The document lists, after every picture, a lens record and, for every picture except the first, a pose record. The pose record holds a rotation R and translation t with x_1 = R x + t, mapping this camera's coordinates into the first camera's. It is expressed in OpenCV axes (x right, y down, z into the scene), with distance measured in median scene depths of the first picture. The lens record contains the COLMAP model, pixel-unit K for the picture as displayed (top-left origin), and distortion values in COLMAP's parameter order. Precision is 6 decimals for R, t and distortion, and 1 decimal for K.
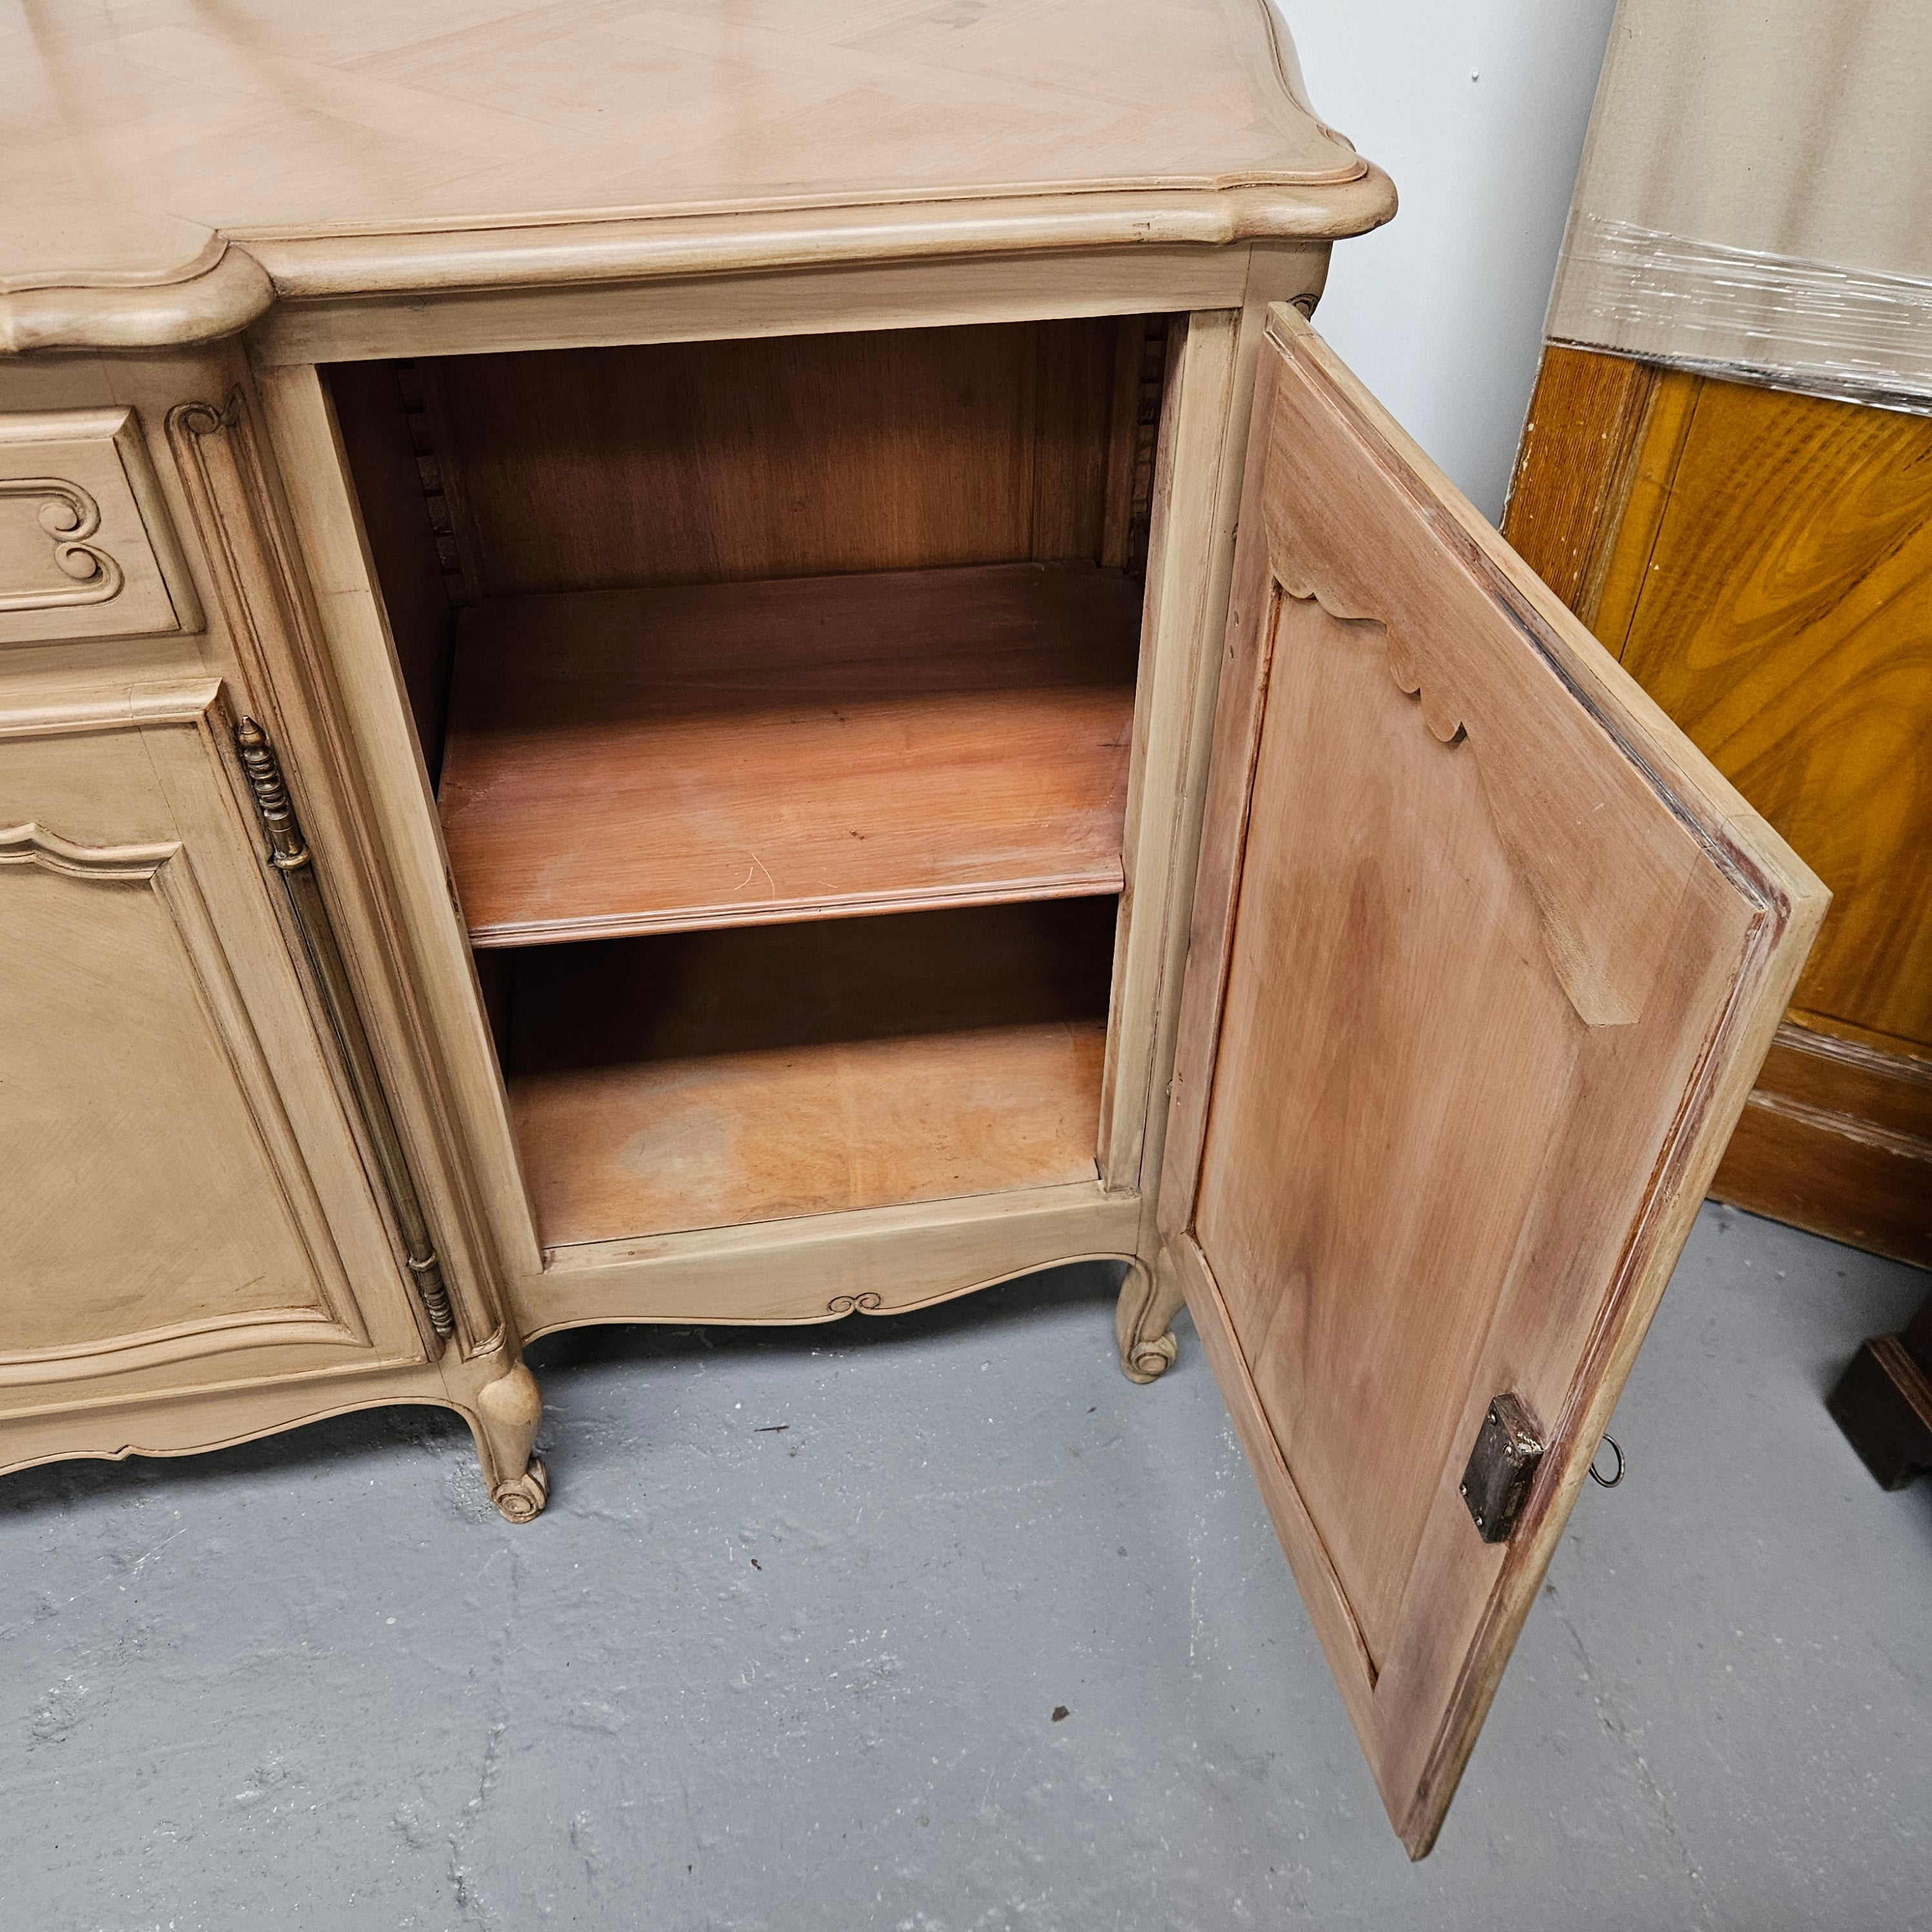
lens RADIAL K [[1729.4, 0, 951.6], [0, 1729.4, 947.2], [0, 0, 1]] dist [0.083455, -0.087496]
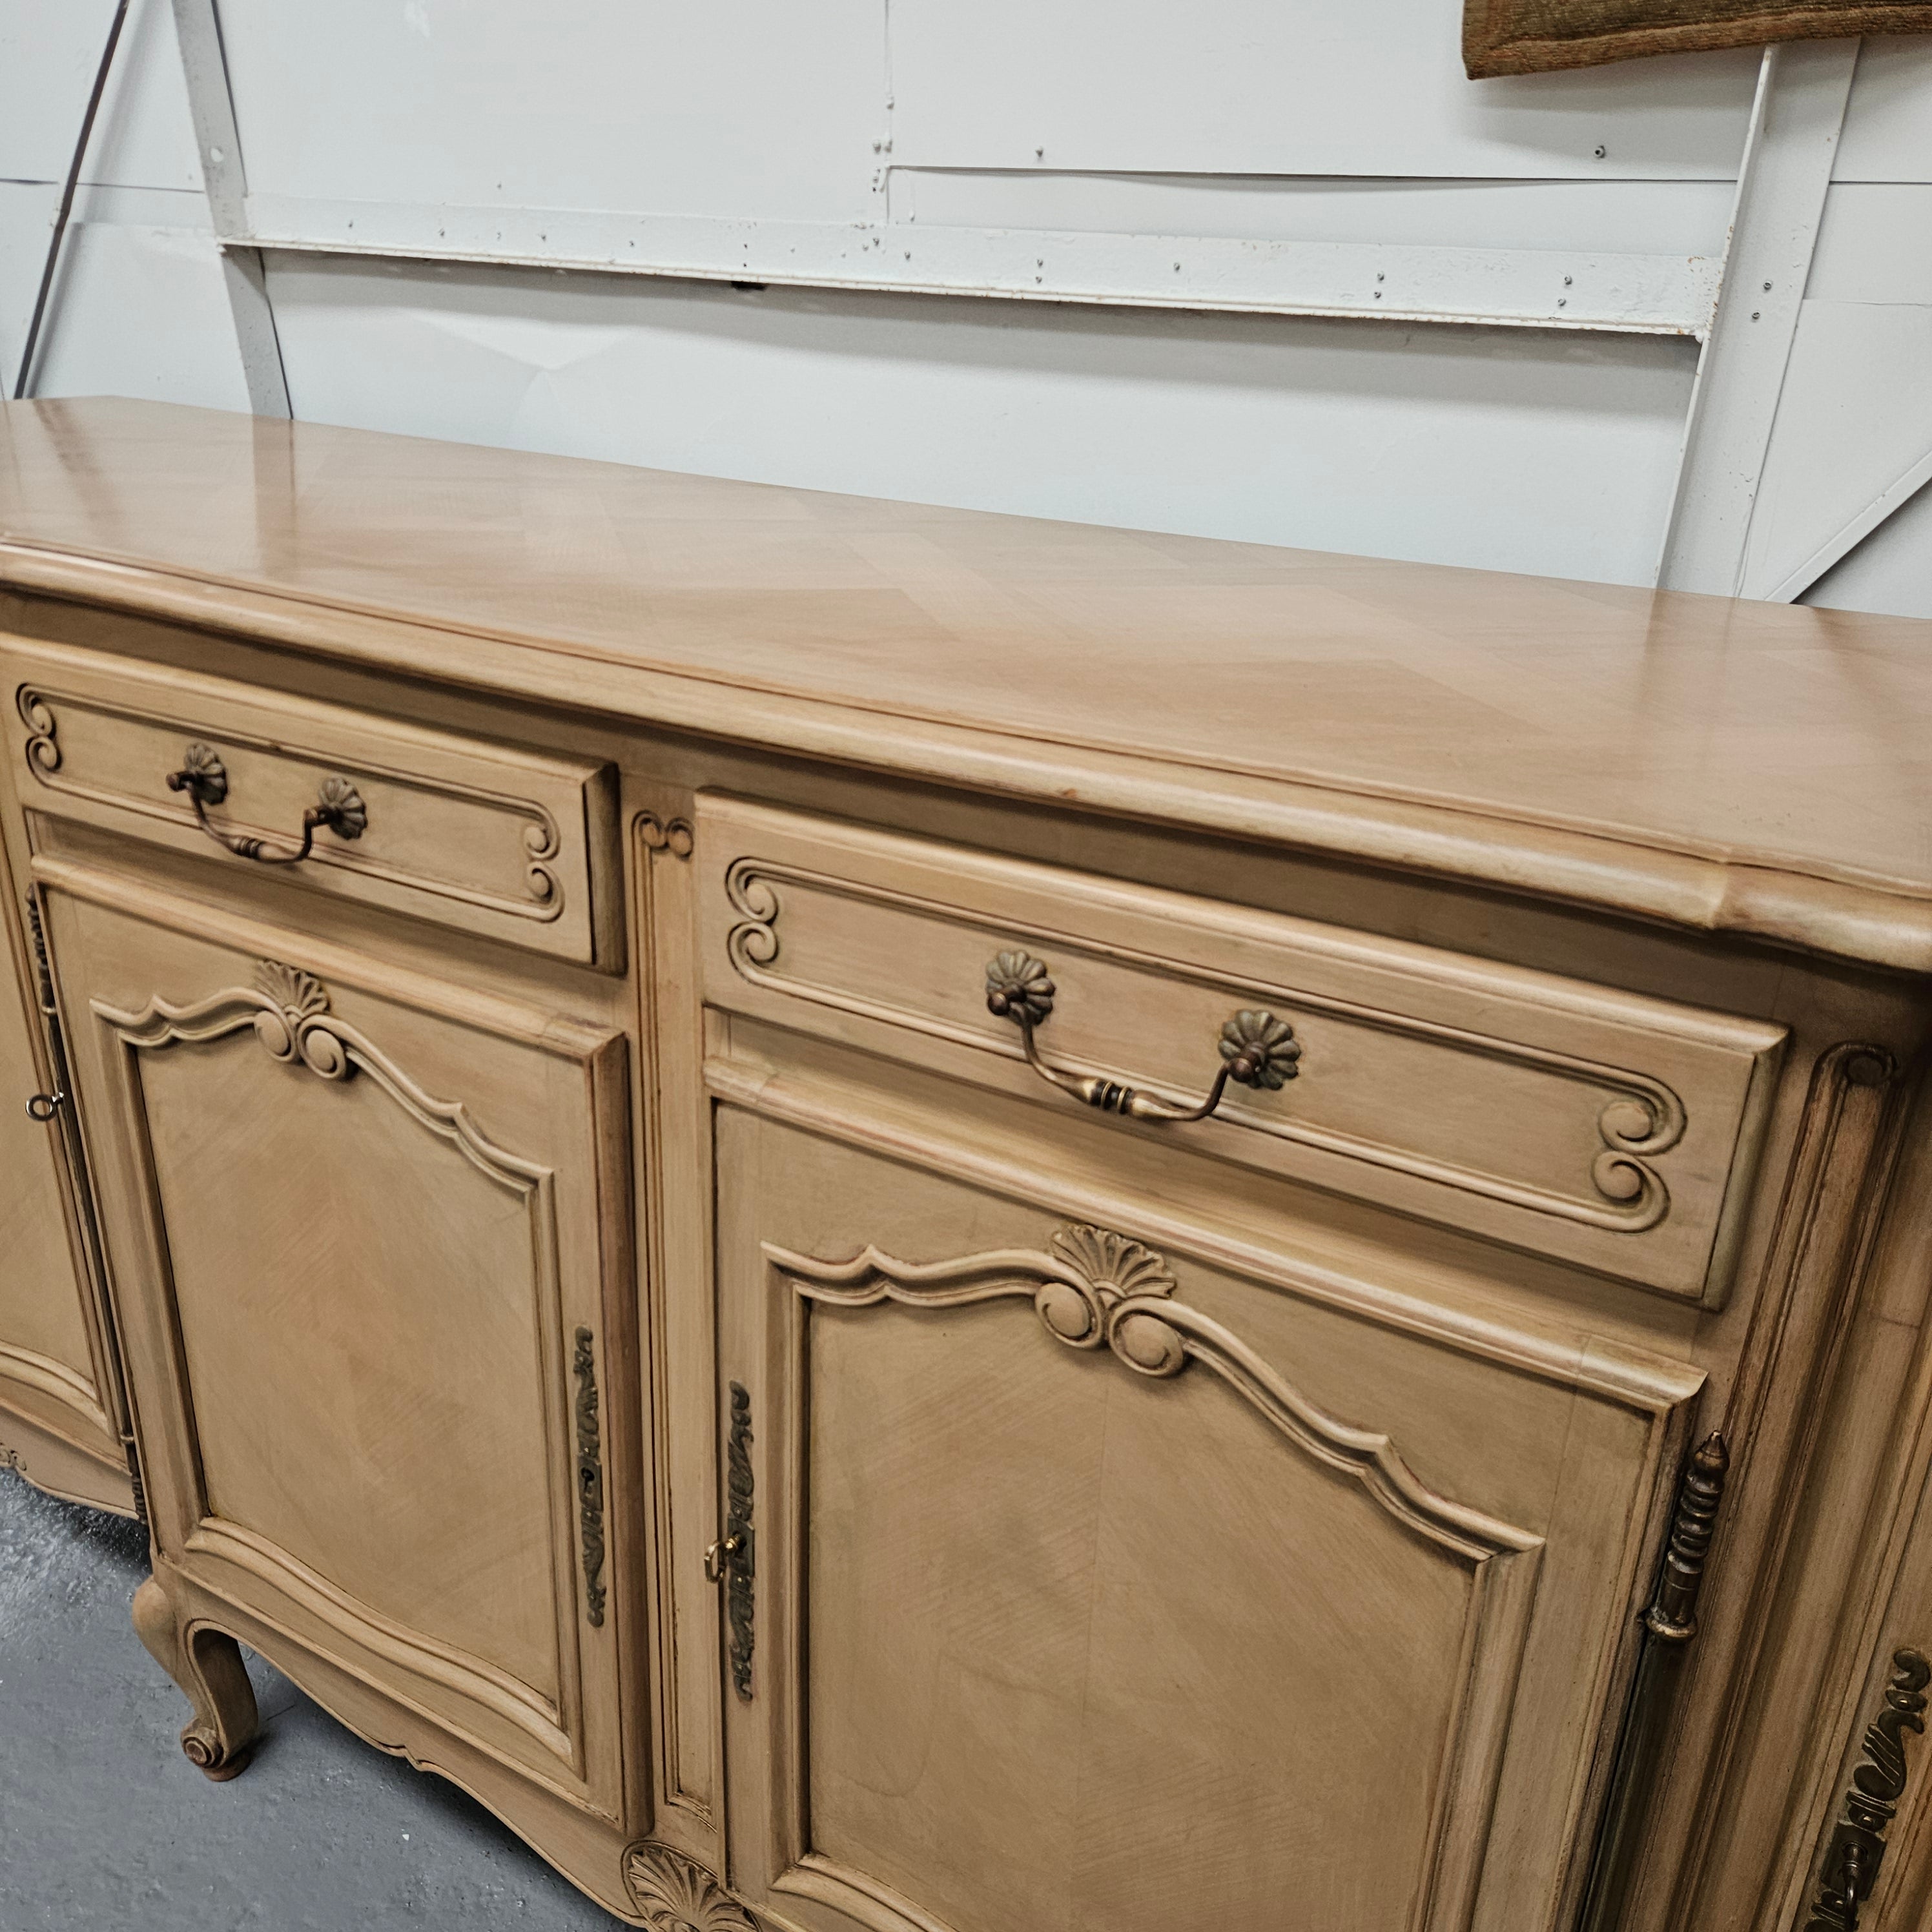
lens RADIAL K [[1729.4, 0, 949.1], [0, 1729.4, 957.5], [0, 0, 1]] dist [0.083455, -0.087496]
pose [[0.765259, 0.272560, -0.583173, -0.197438], [-0.452947, 0.871714, -0.186956, -0.015707], [0.457403, 0.407217, 0.790542, 0.137471]]
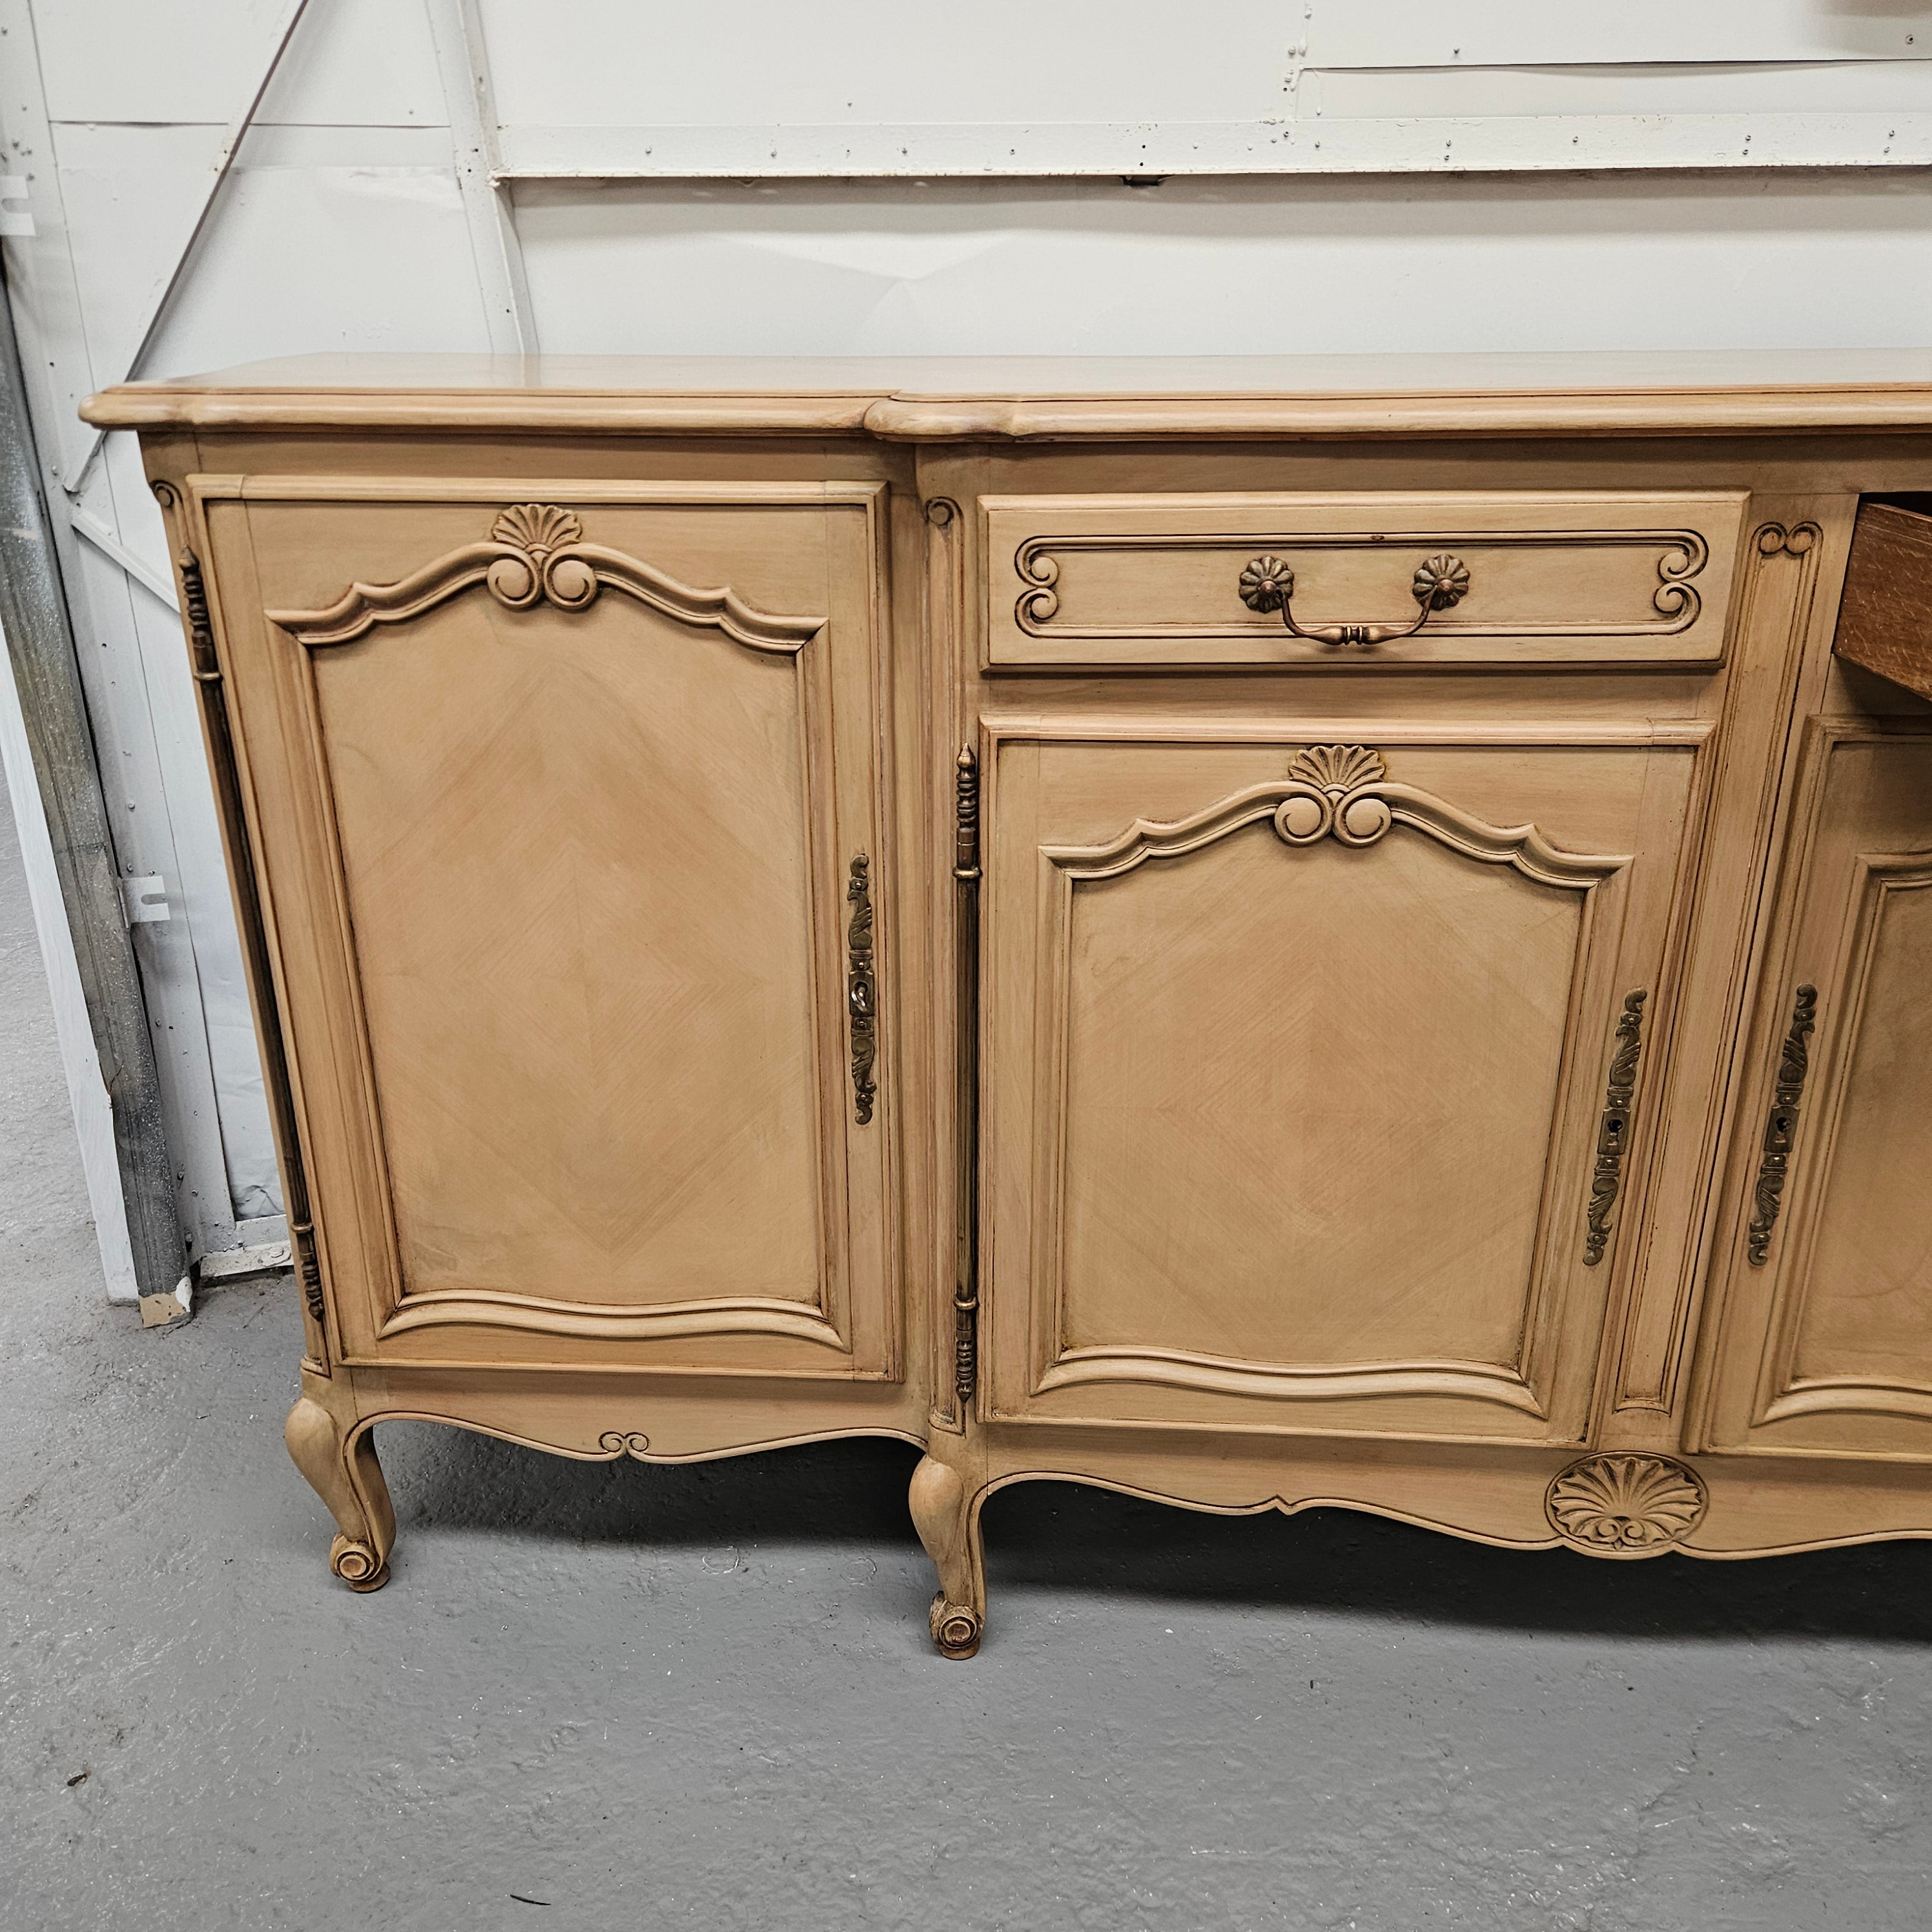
lens RADIAL K [[1729.4, 0, 940.3], [0, 1729.4, 953.9], [0, 0, 1]] dist [0.083455, -0.087496]
pose [[0.973985, 0.078144, -0.212711, -0.912508], [-0.146426, 0.933413, -0.327566, 0.411266], [0.172950, 0.350191, 0.920573, -0.202429]]
